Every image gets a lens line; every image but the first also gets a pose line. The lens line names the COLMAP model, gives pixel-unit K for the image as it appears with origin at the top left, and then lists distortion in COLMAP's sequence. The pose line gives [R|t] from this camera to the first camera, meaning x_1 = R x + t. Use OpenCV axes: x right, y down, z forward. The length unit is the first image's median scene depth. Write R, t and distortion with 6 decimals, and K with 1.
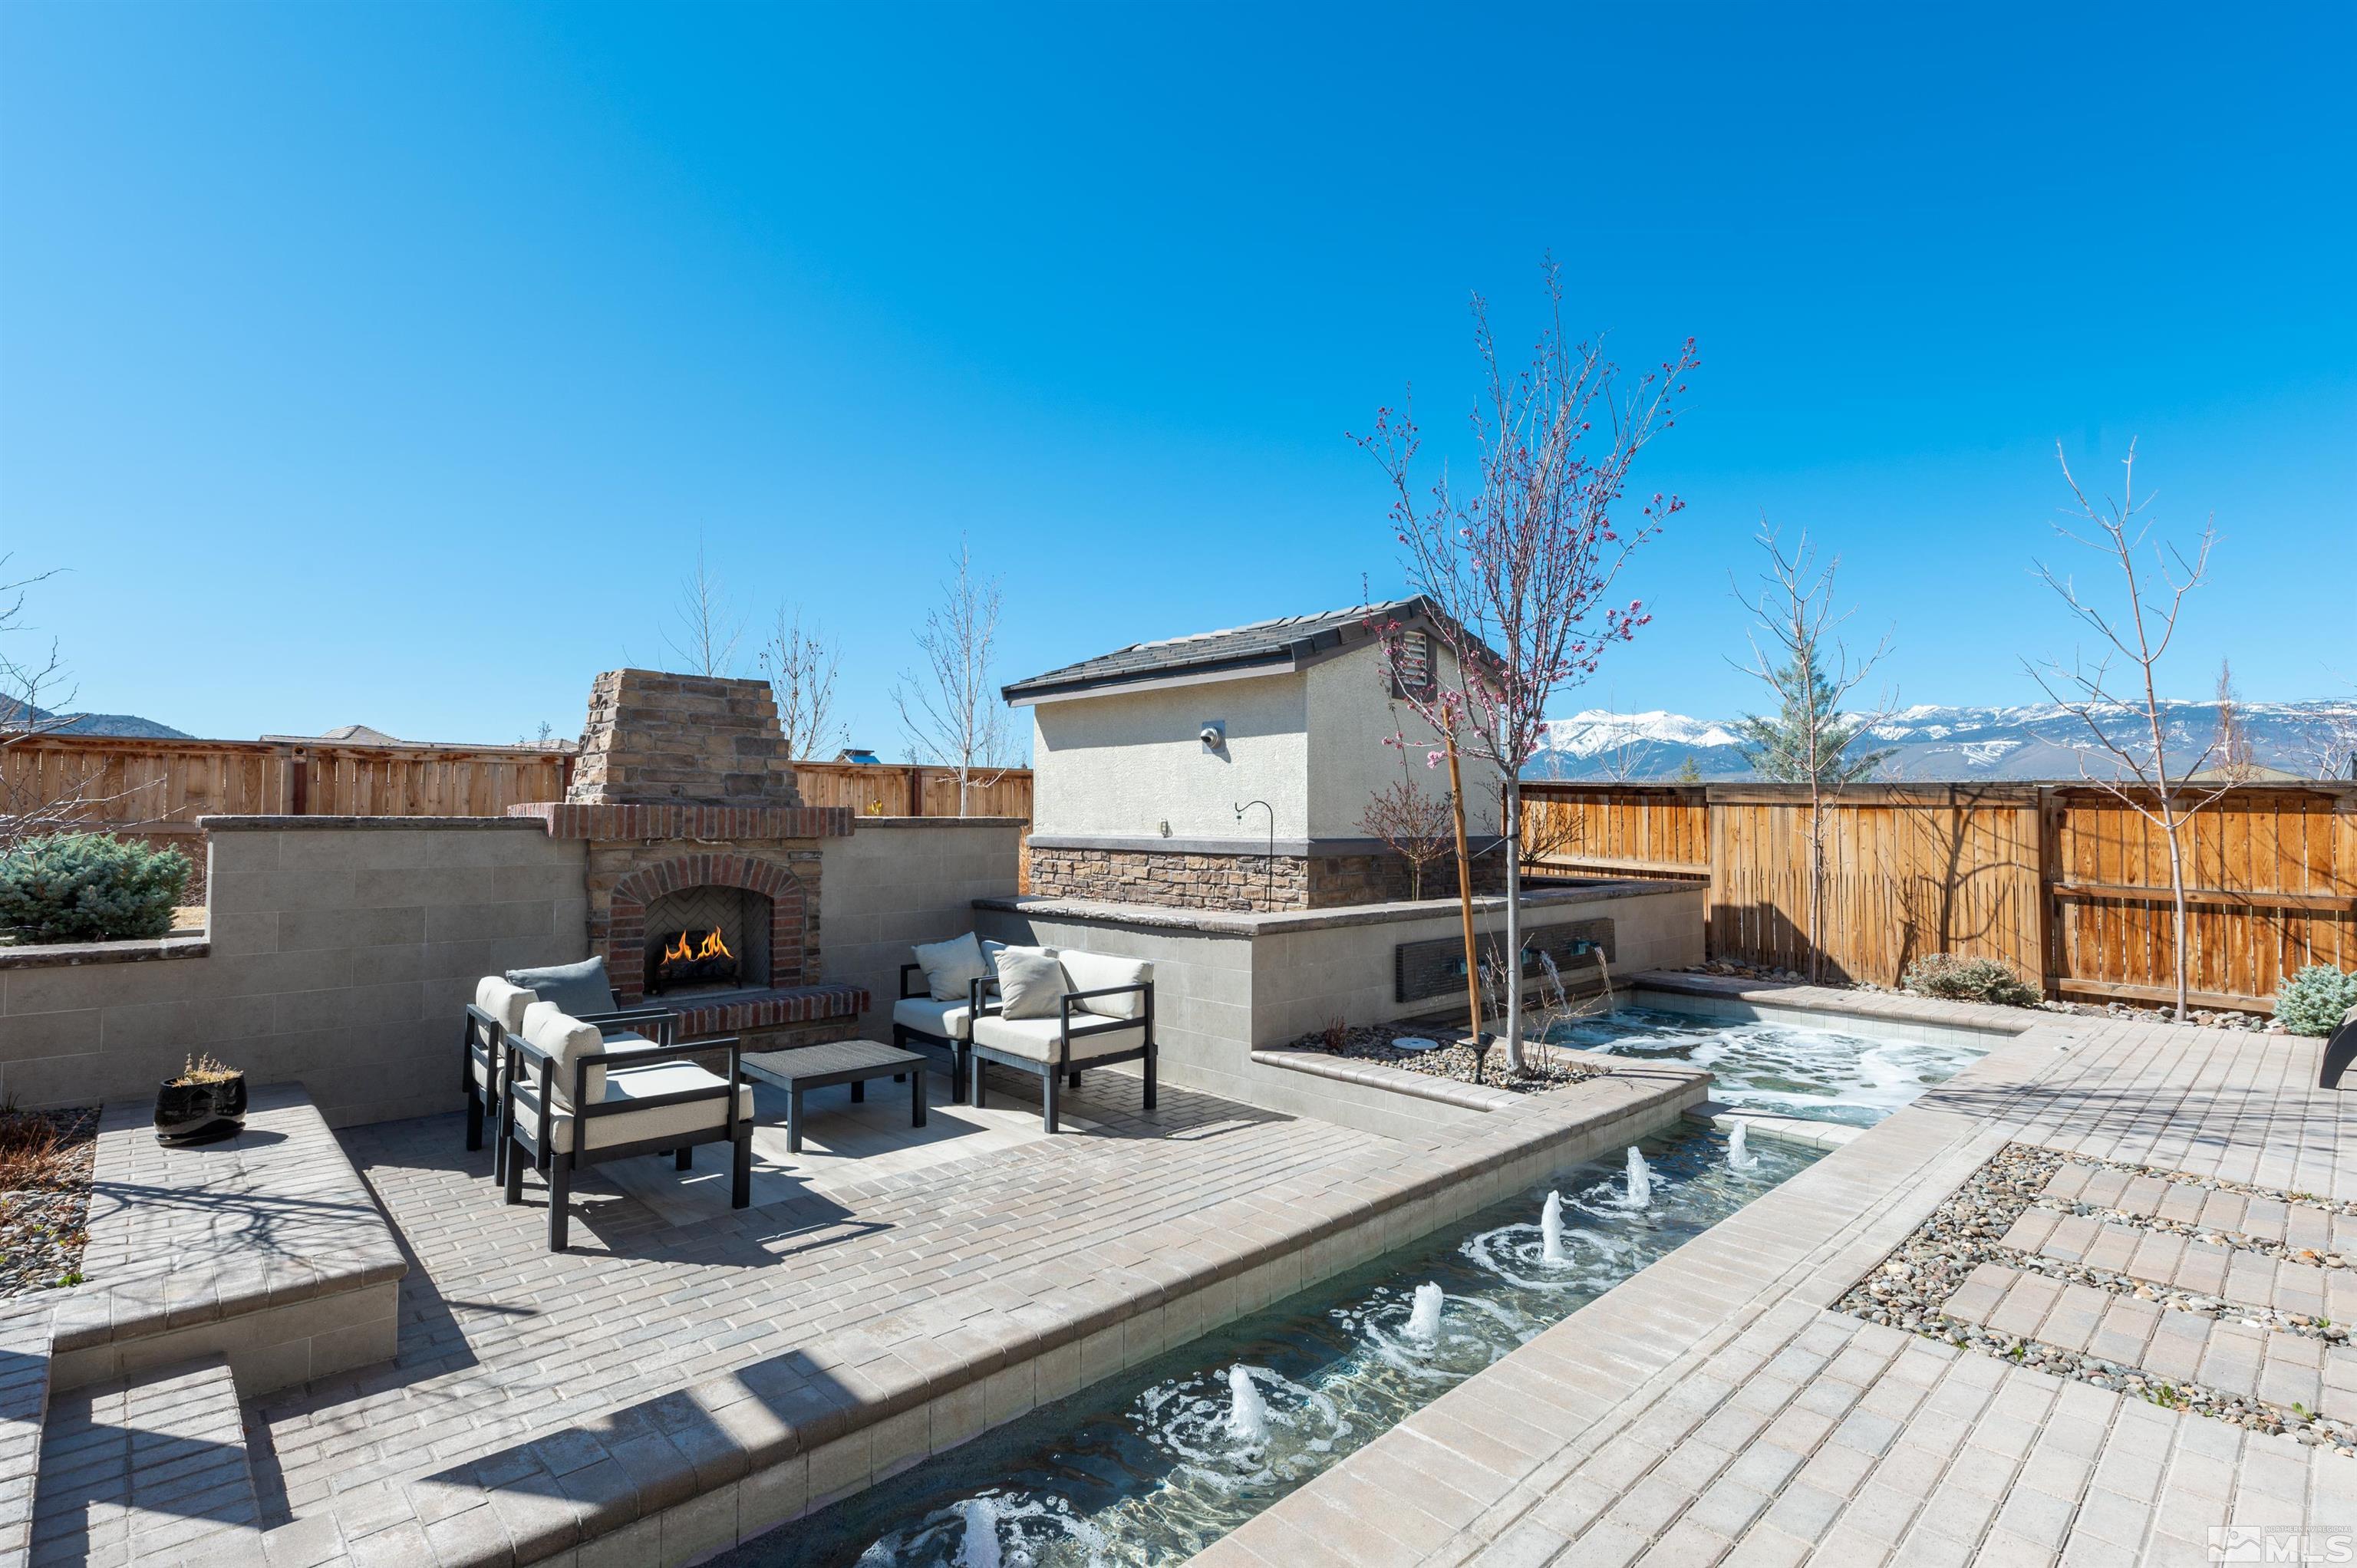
lens RADIAL K [[1115.9, 0, 1178.5], [0, 1115.9, 784.0], [0, 0, 1]] dist [0.014385, 0.000581]
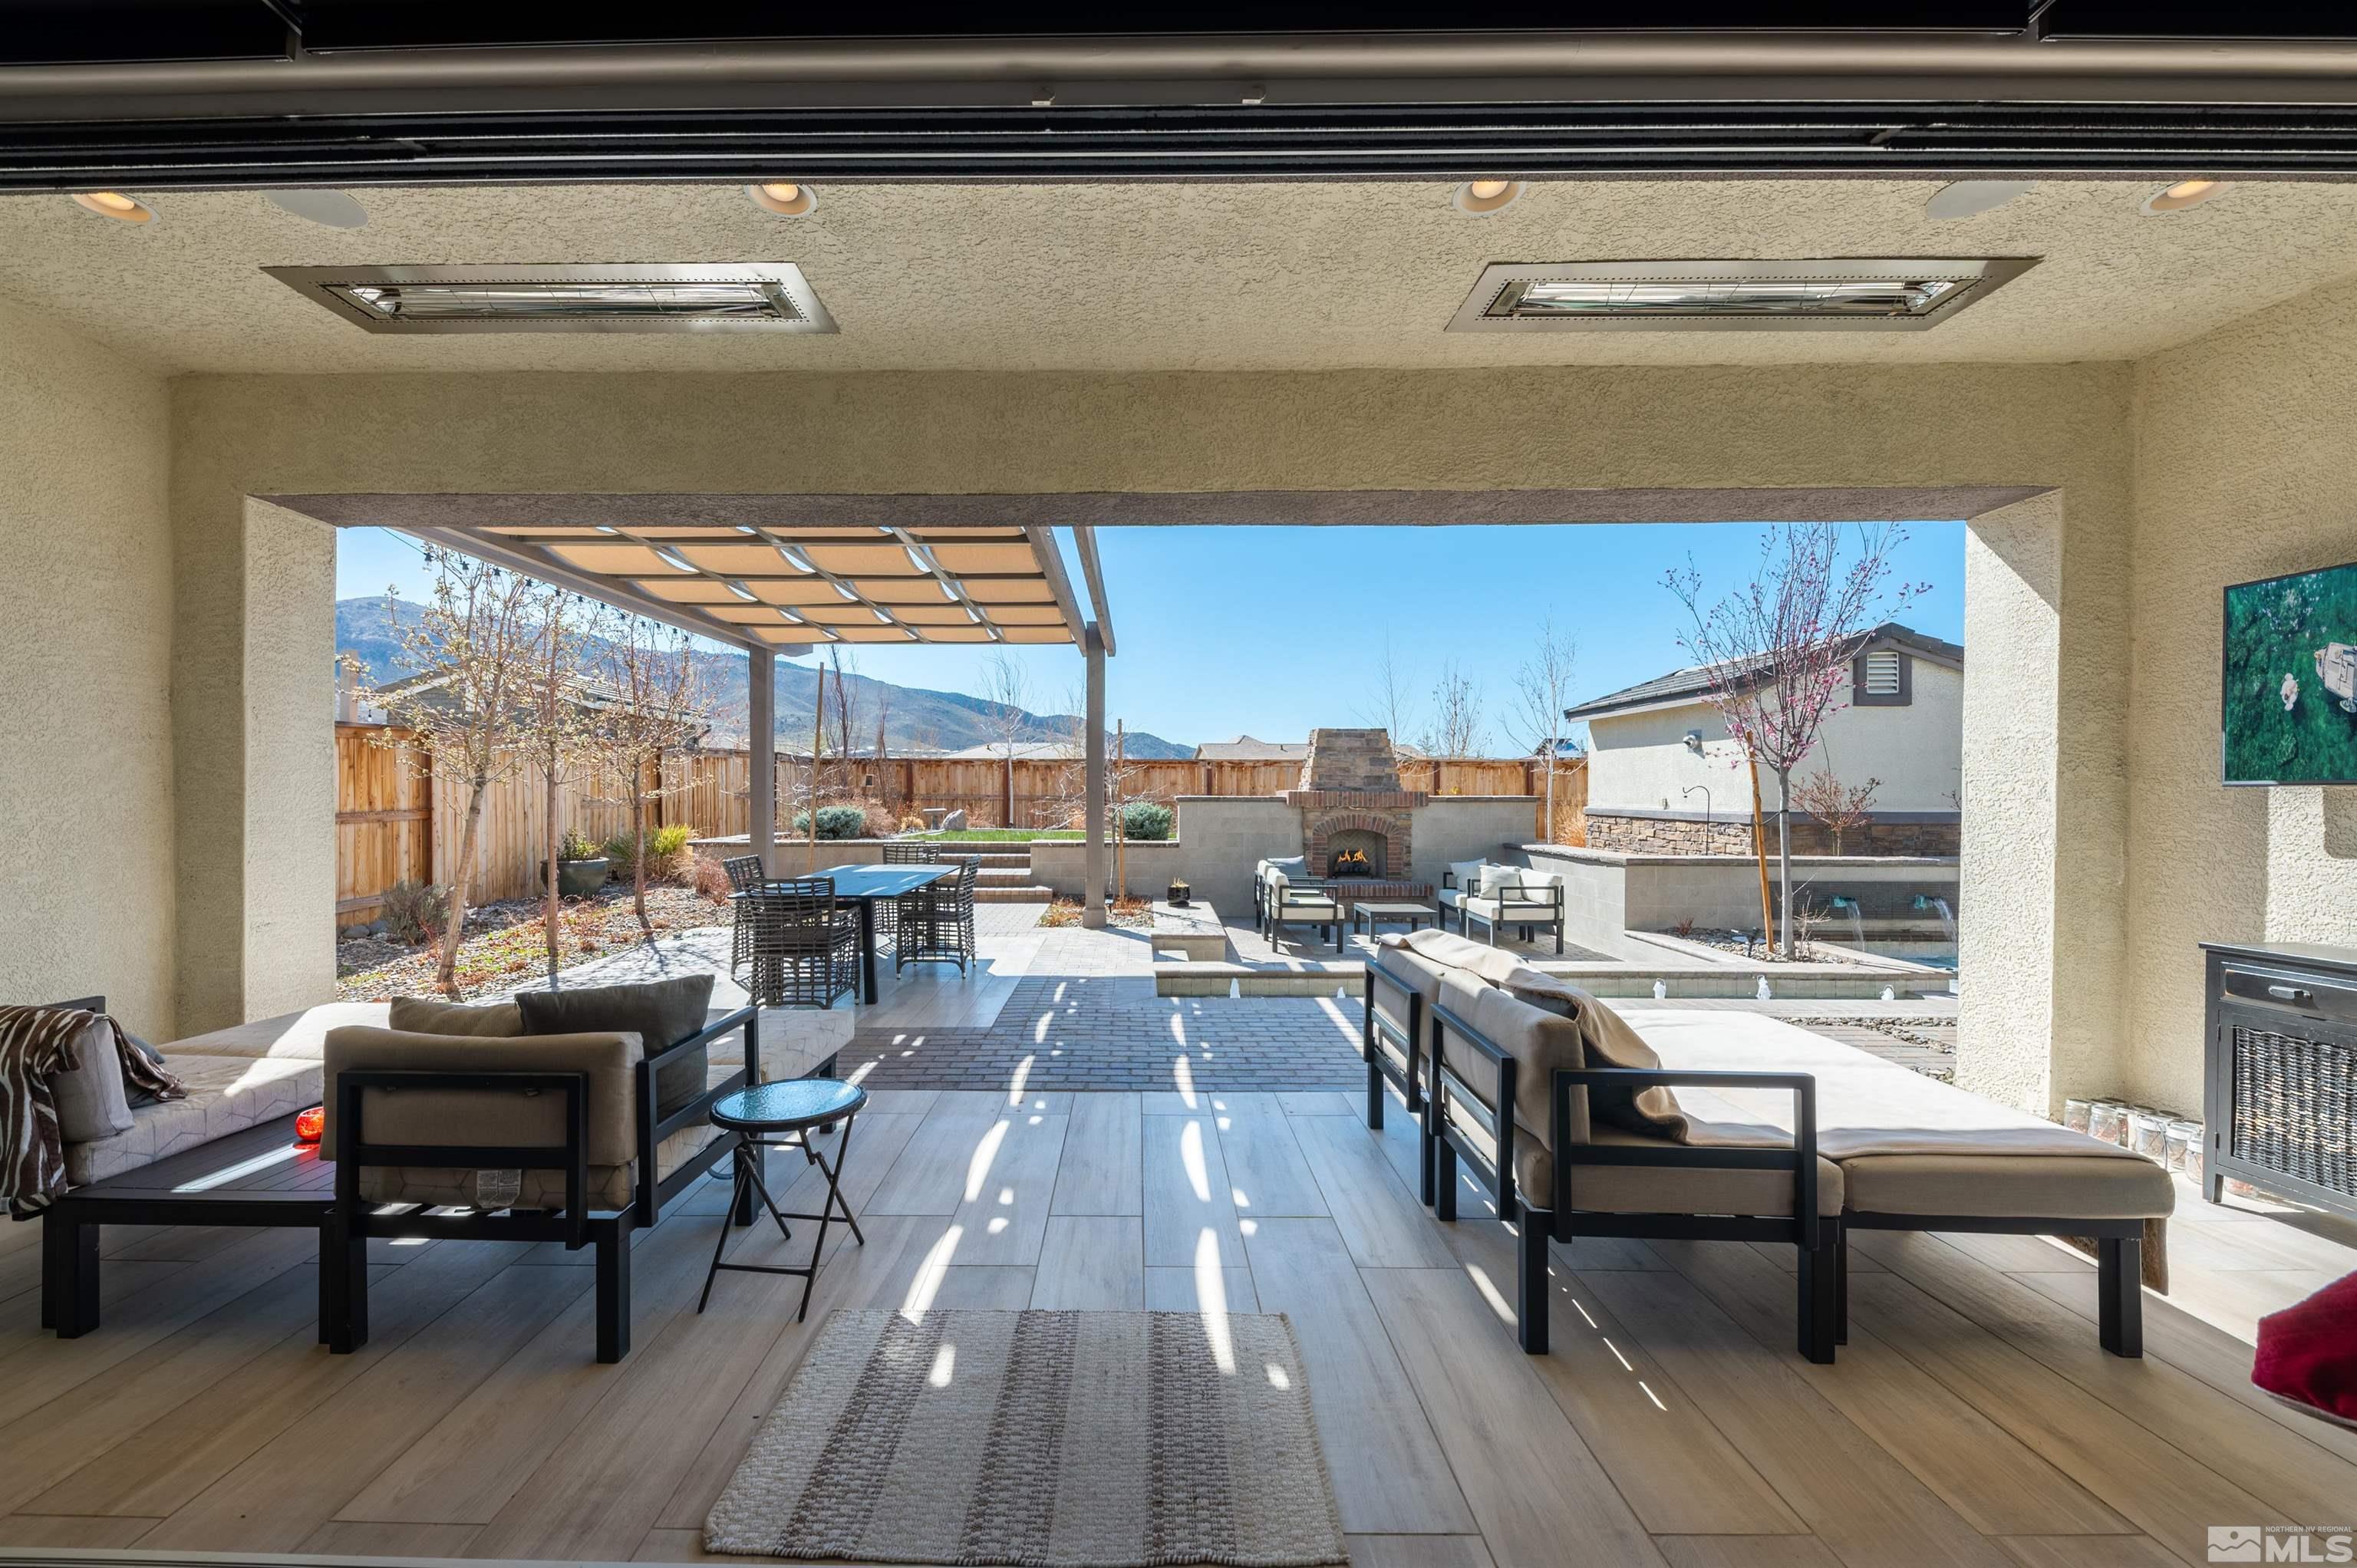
lens RADIAL K [[872.0, 0, 1119.8], [0, 872.0, 799.8], [0, 0, 1]] dist [-0.001039, -0.000137]
pose [[0.713331, 0.005174, -0.700808, 0.373961], [0.023414, 0.999239, 0.031210, -0.023360], [0.700436, -0.038671, 0.712667, -0.433526]]
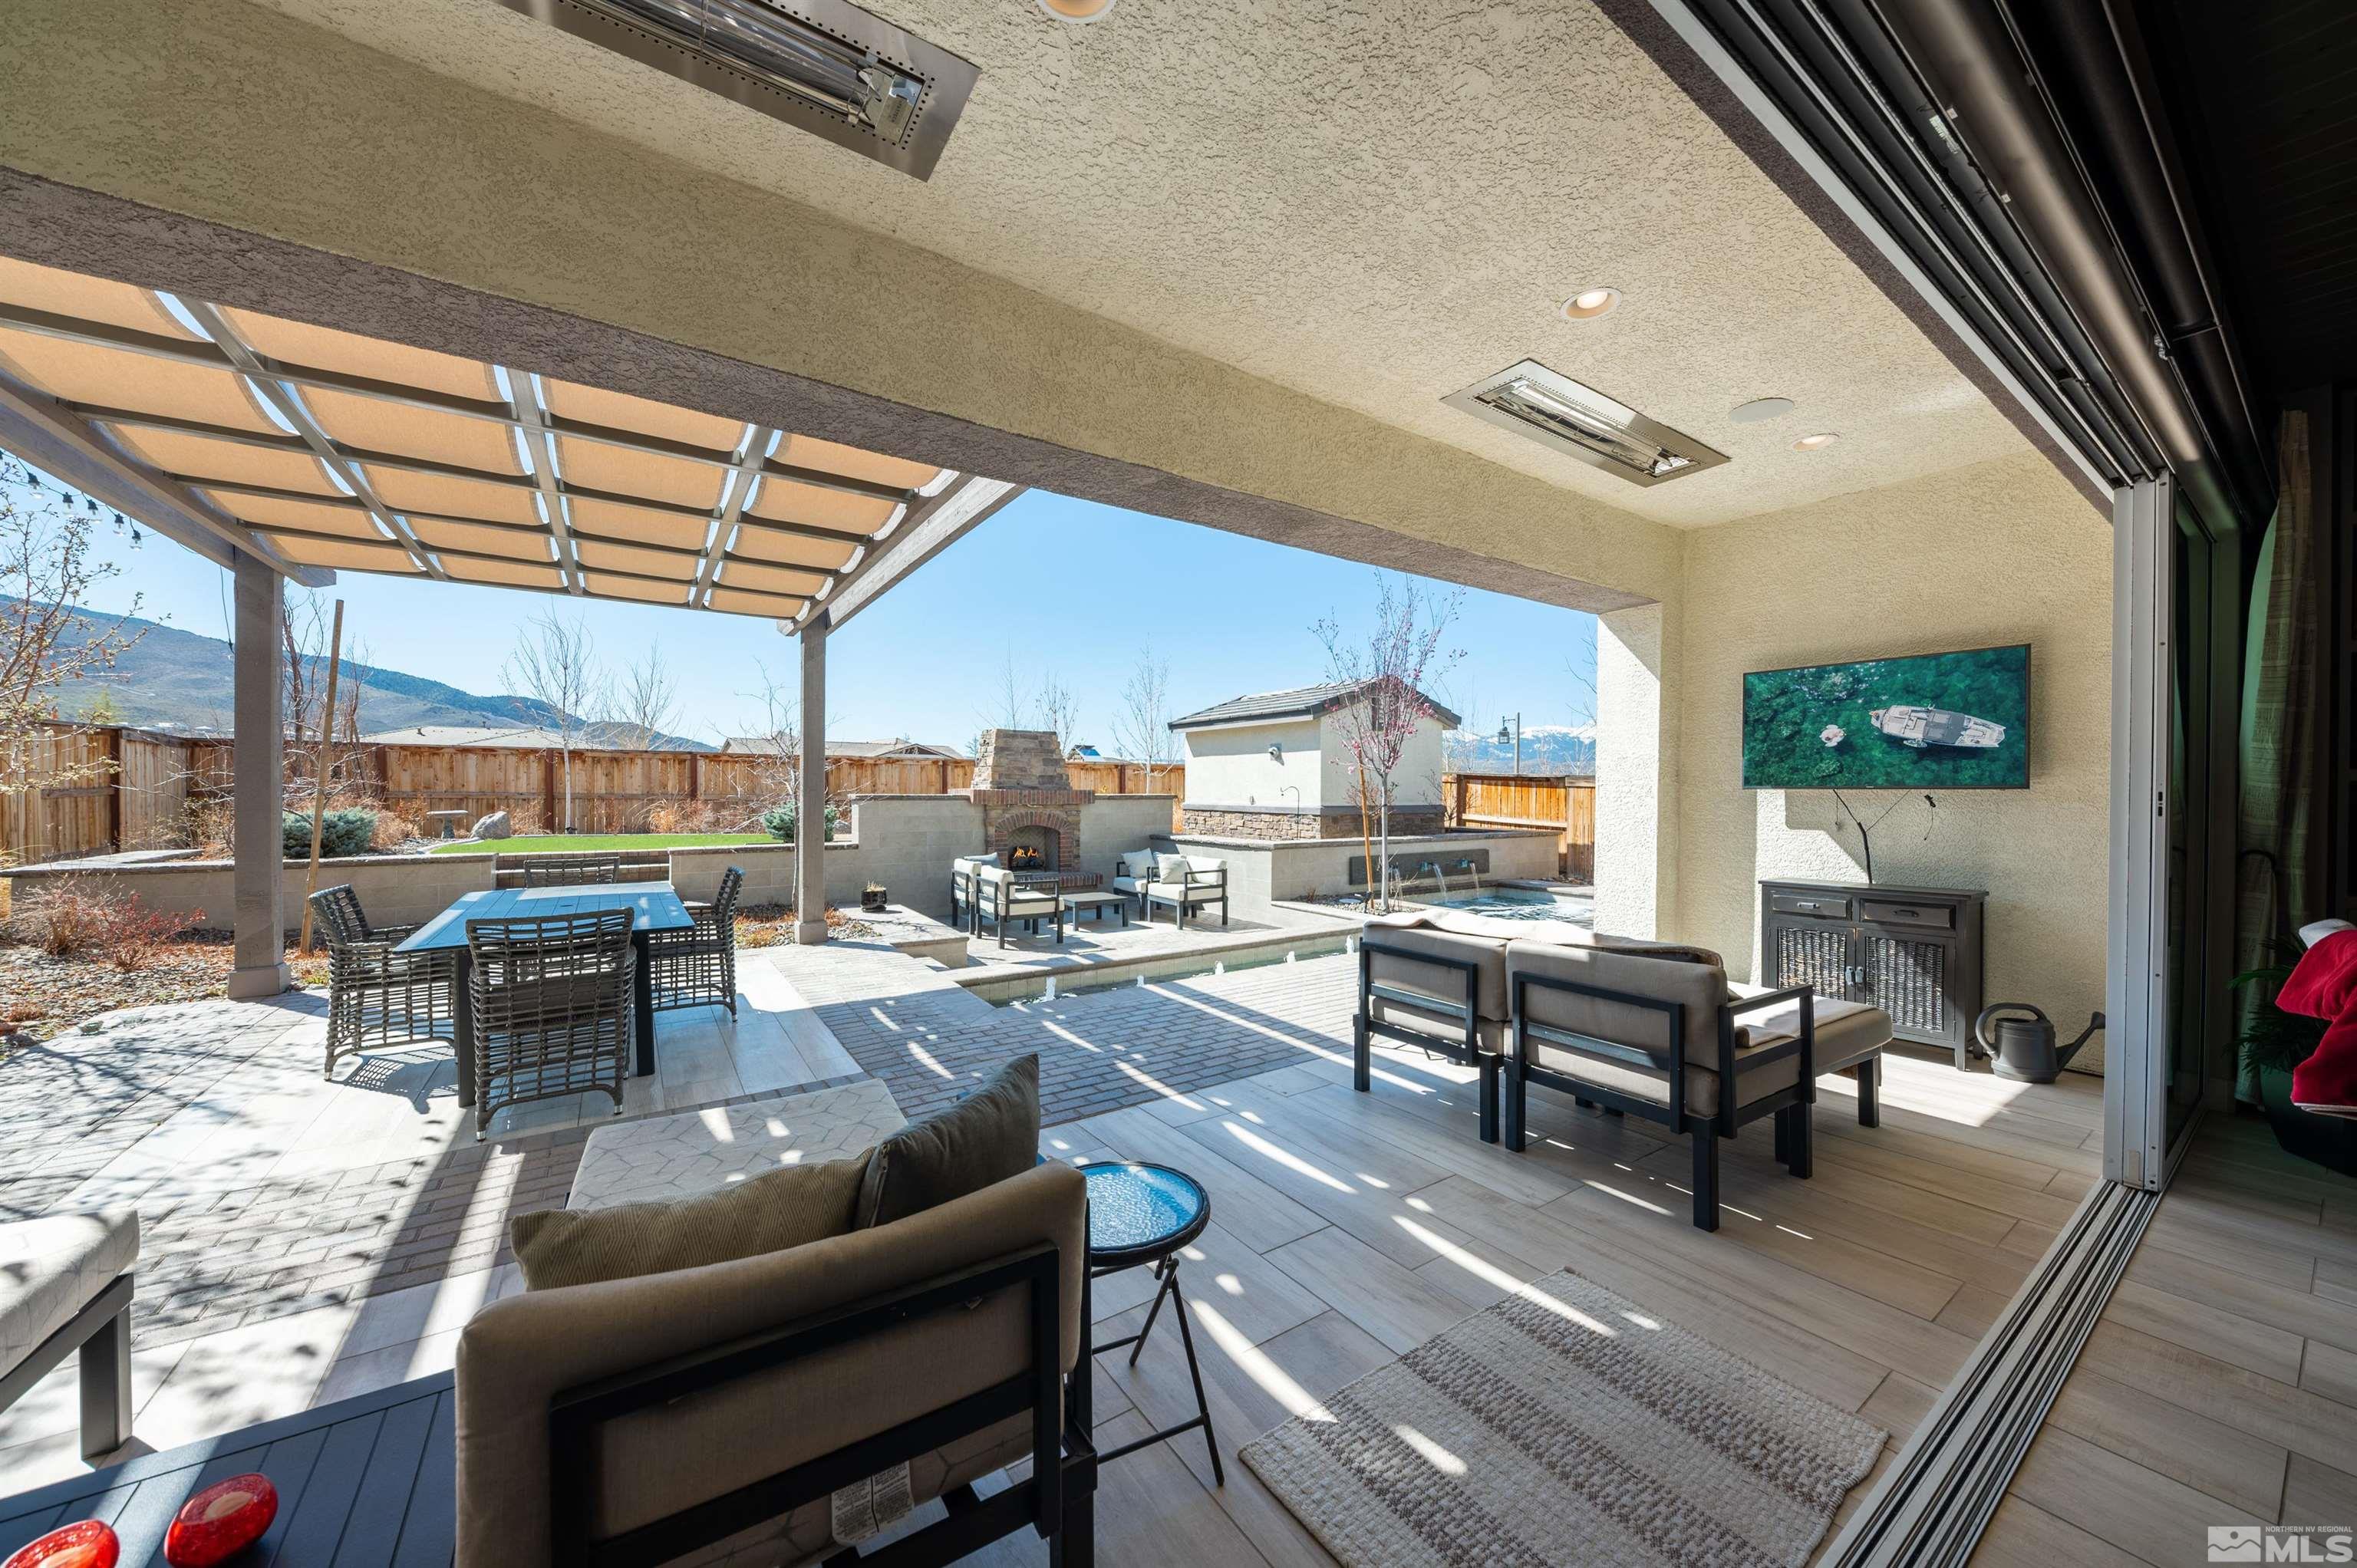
lens RADIAL K [[818.5, 0, 1173.0], [0, 818.5, 796.0], [0, 0, 1]] dist [-0.000936, -0.000089]
pose [[0.985805, 0.002940, -0.167866, 0.117913], [0.003449, 0.999281, 0.037759, -0.025743], [0.167856, -0.037802, 0.985086, -0.507605]]
